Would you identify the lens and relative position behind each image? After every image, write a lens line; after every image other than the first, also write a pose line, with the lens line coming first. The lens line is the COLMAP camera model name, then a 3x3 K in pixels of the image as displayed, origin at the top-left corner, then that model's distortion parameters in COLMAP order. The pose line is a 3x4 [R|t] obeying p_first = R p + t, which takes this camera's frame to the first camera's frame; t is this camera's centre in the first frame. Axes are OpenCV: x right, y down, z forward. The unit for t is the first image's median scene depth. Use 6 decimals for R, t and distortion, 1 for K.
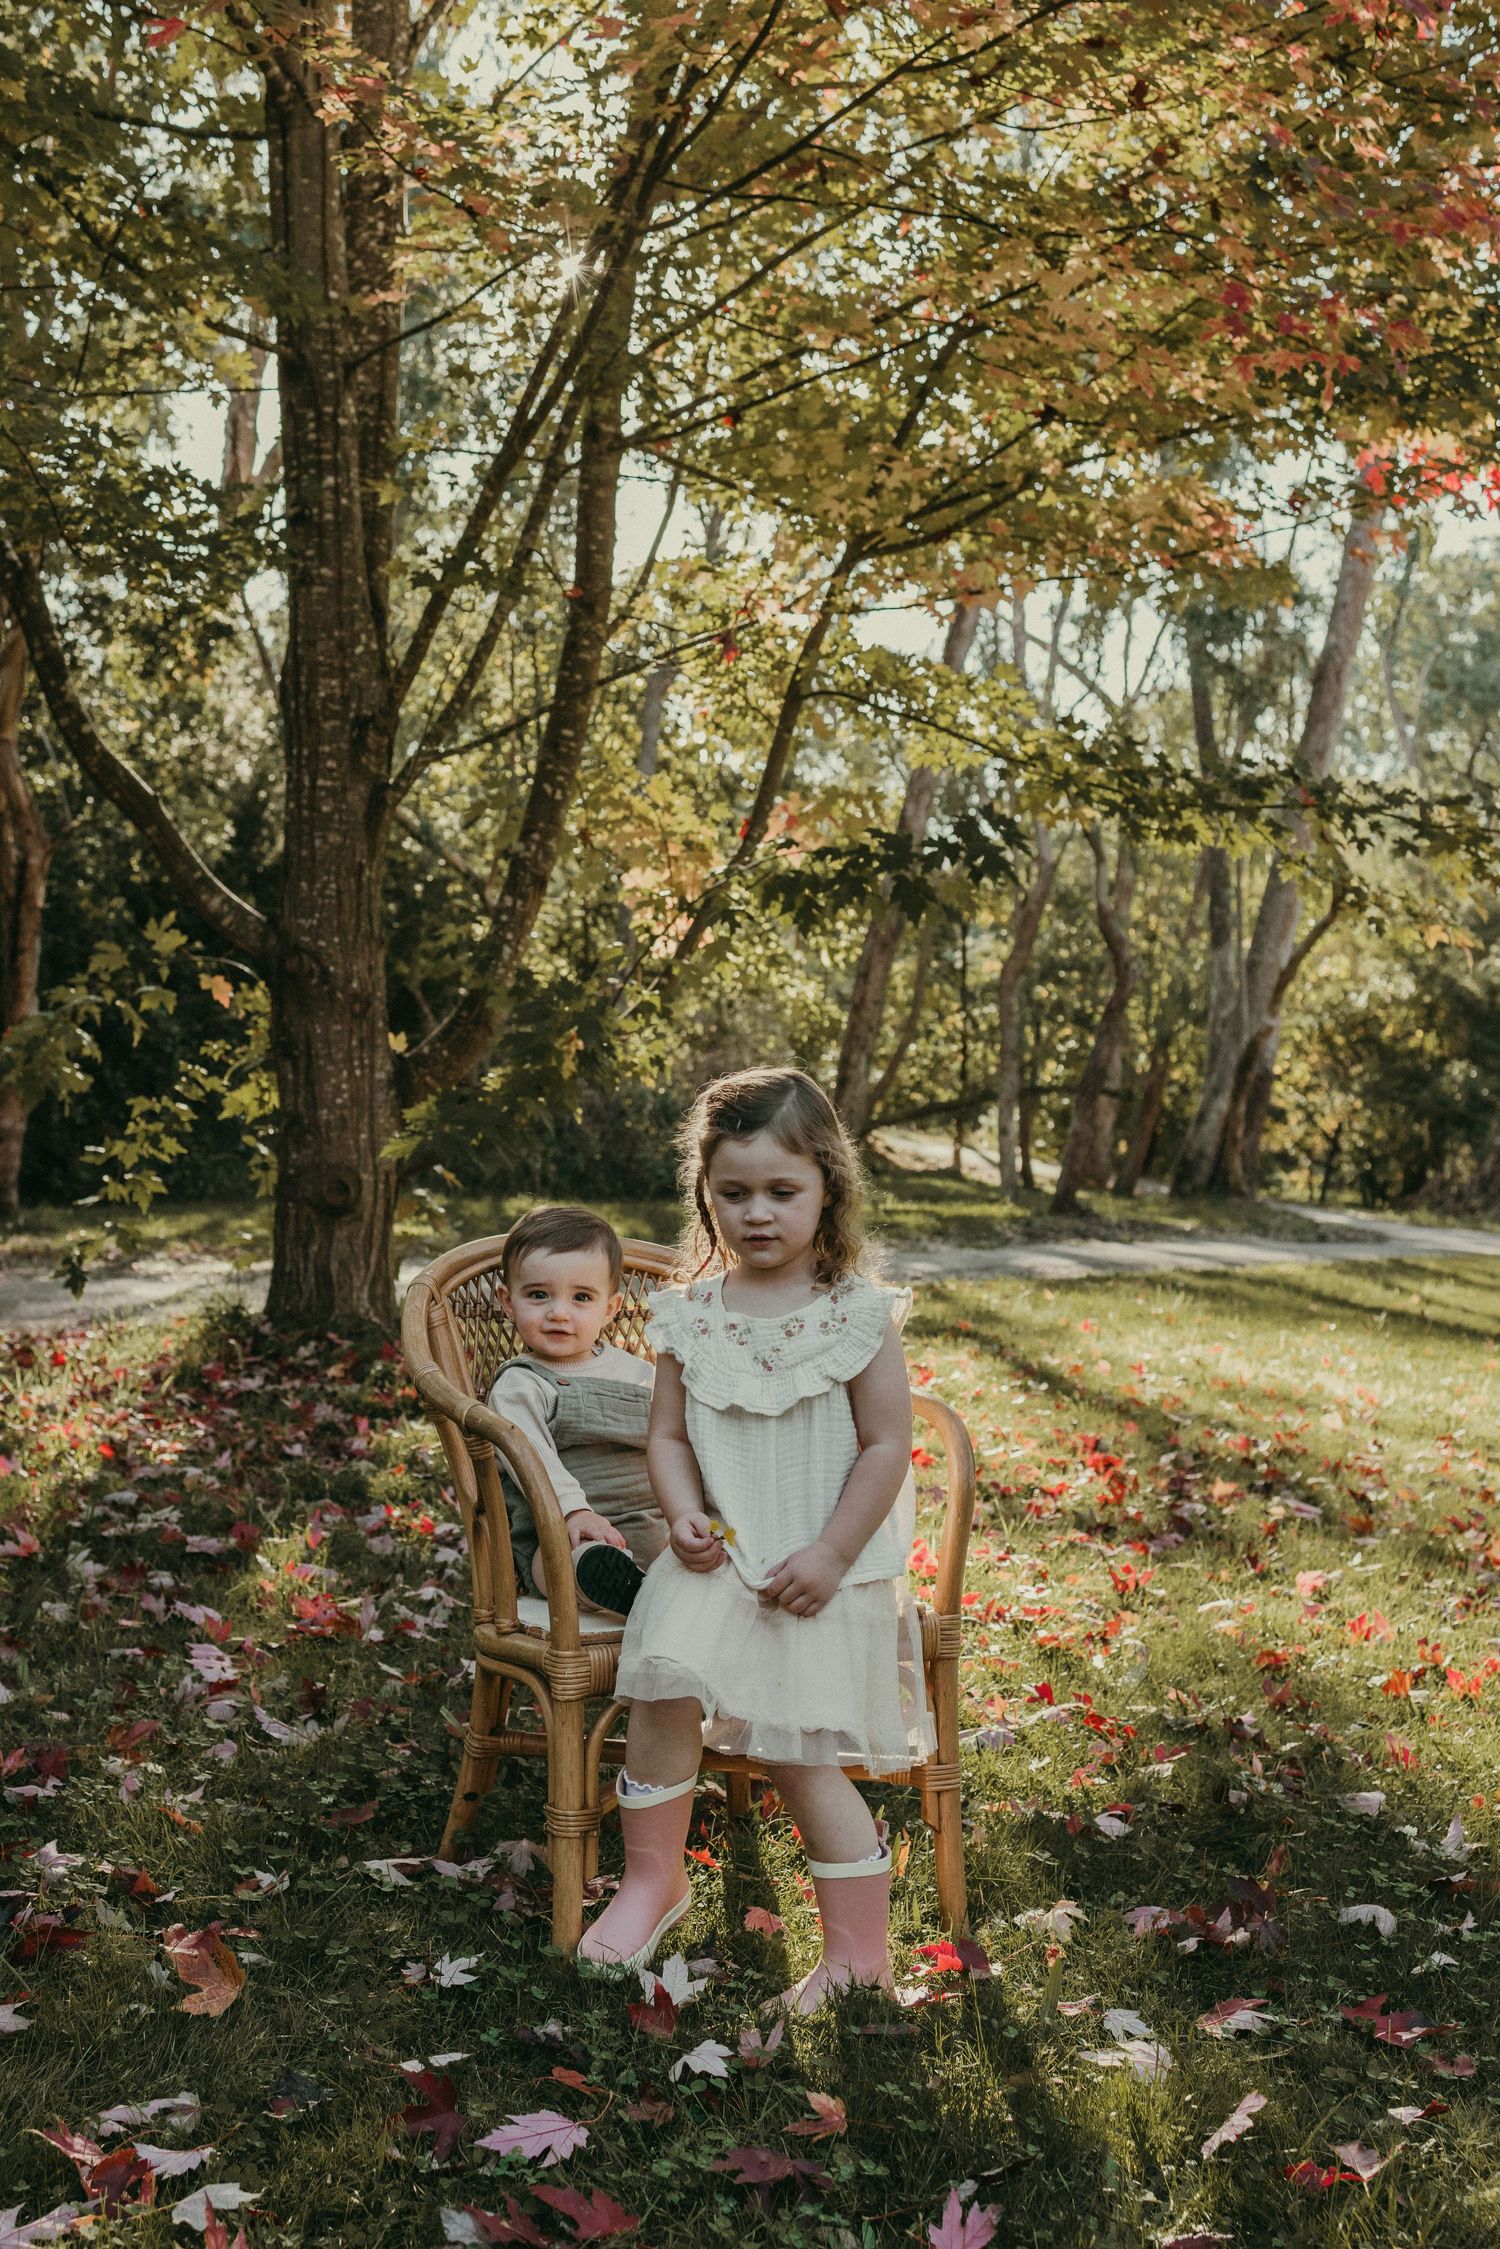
lens RADIAL K [[2235.6, 0, 768.1], [0, 2235.6, 1126.7], [0, 0, 1]] dist [0.006626, 0.000000]
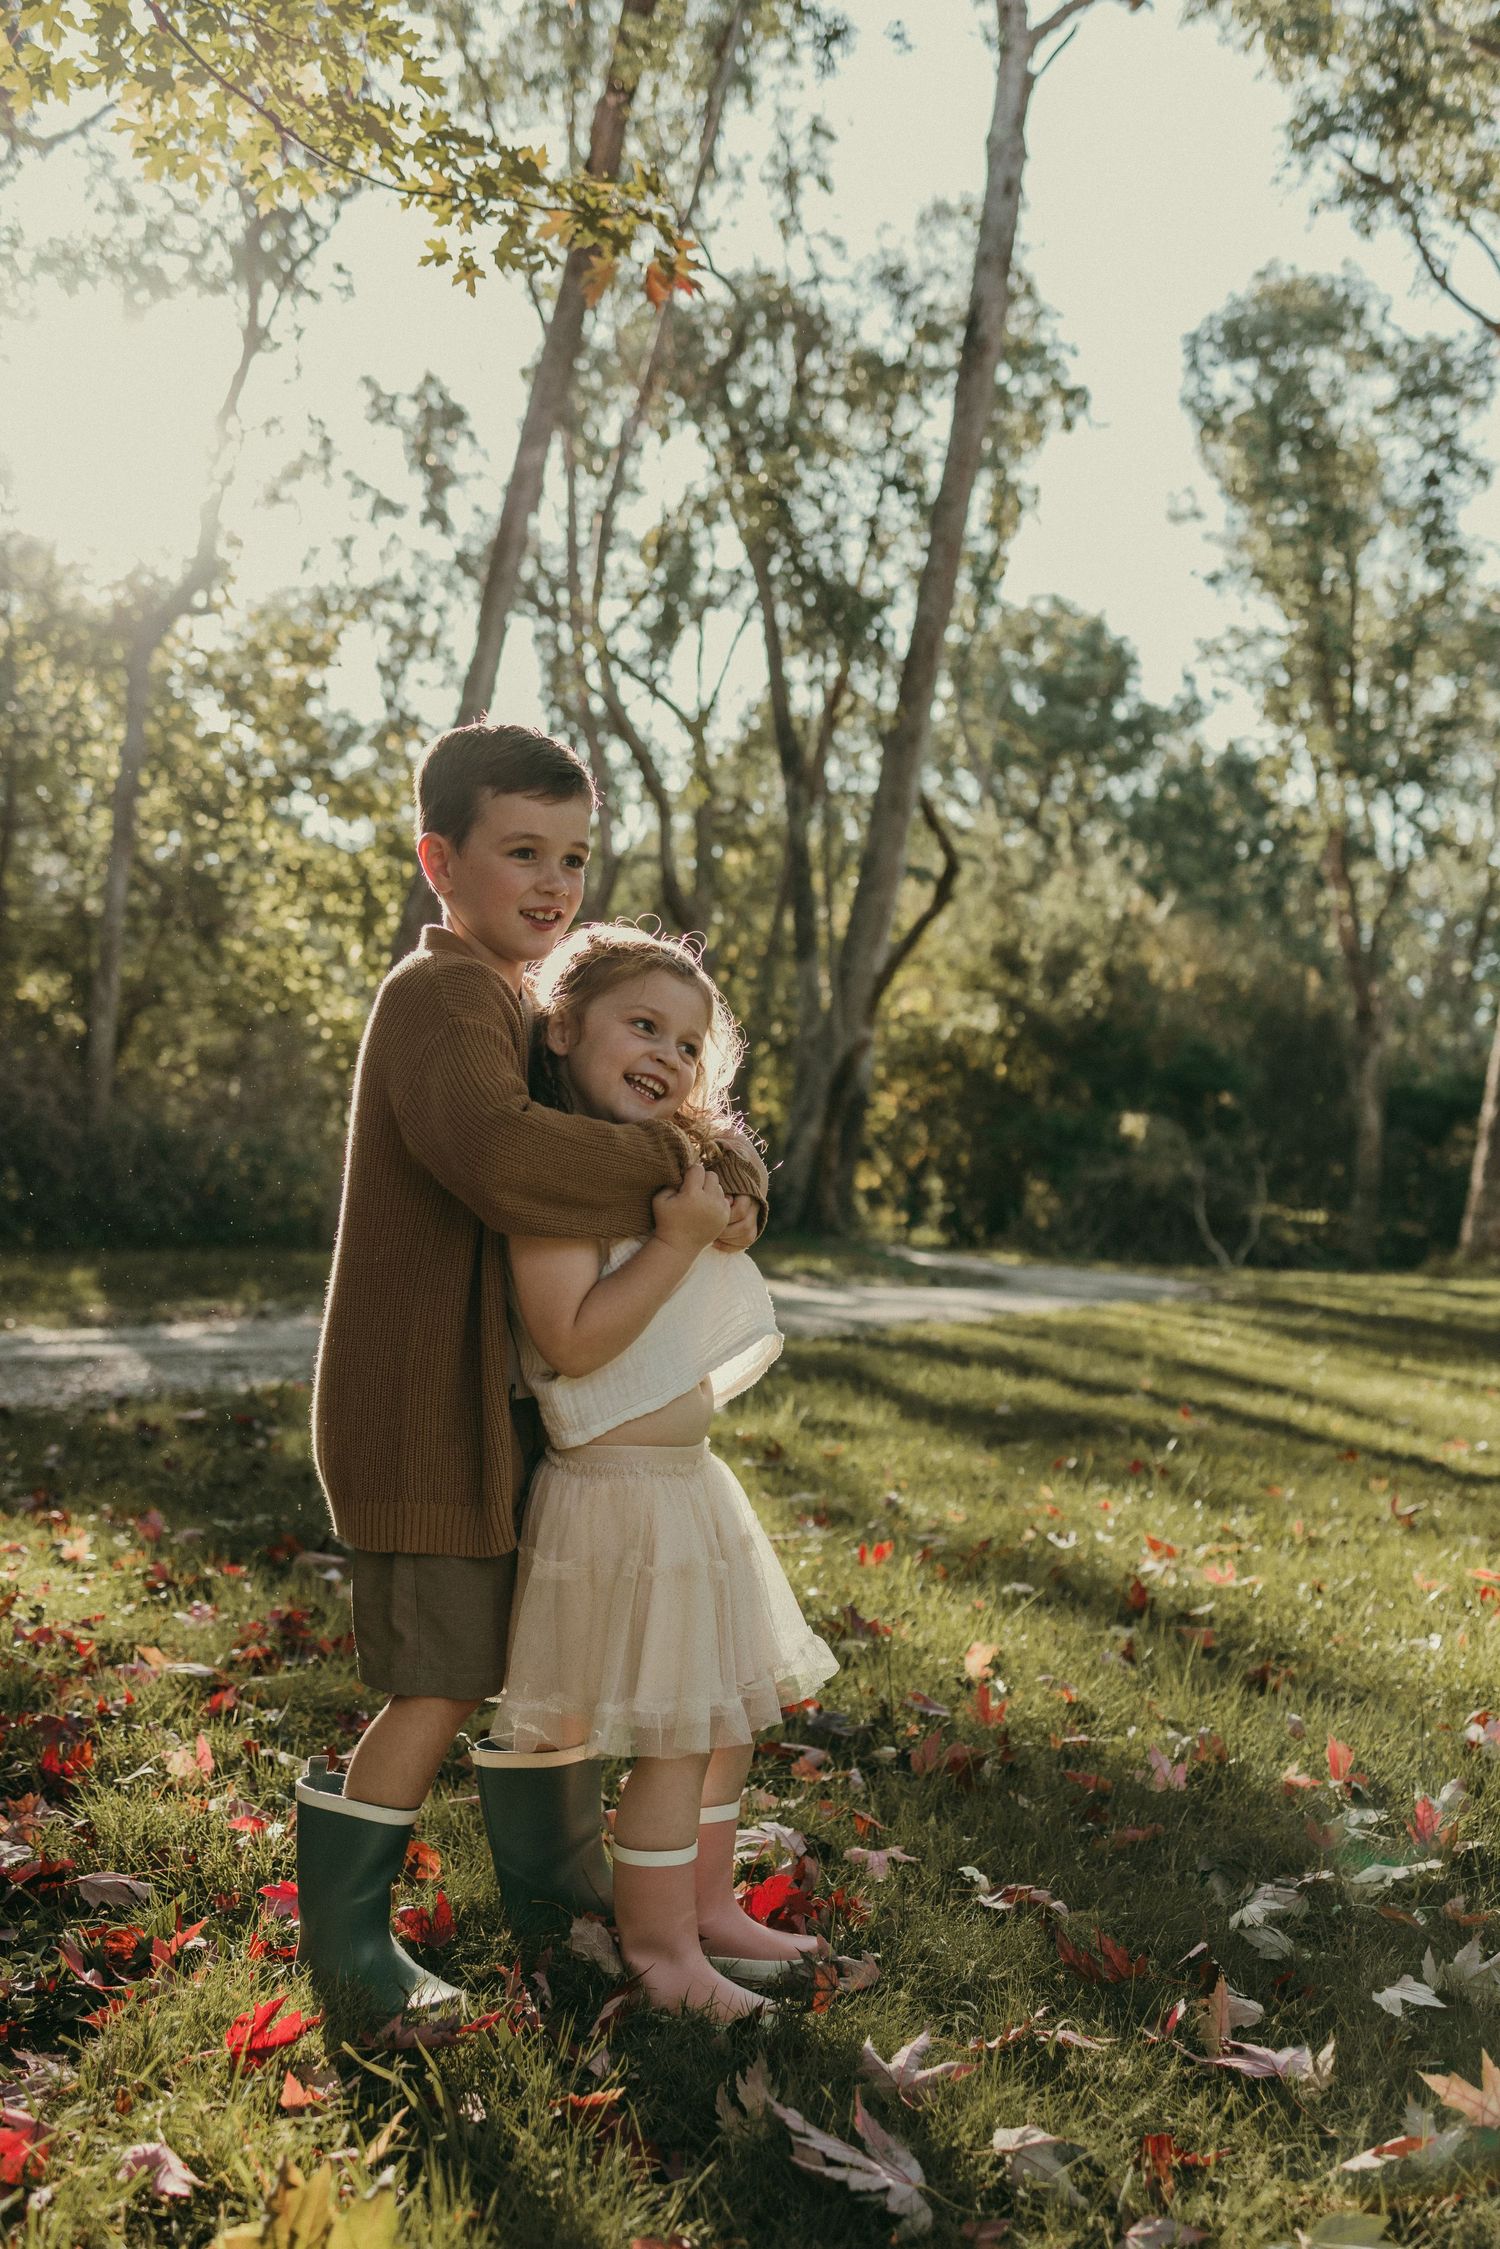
lens RADIAL K [[2248.8, 0, 767.5], [0, 2248.8, 1131.2], [0, 0, 1]] dist [0.011017, 0.000000]
pose [[0.982264, -0.000770, 0.187500, 0.079939], [0.004849, 0.999761, -0.021295, 0.045383], [-0.187439, 0.021827, 0.982034, 0.555262]]
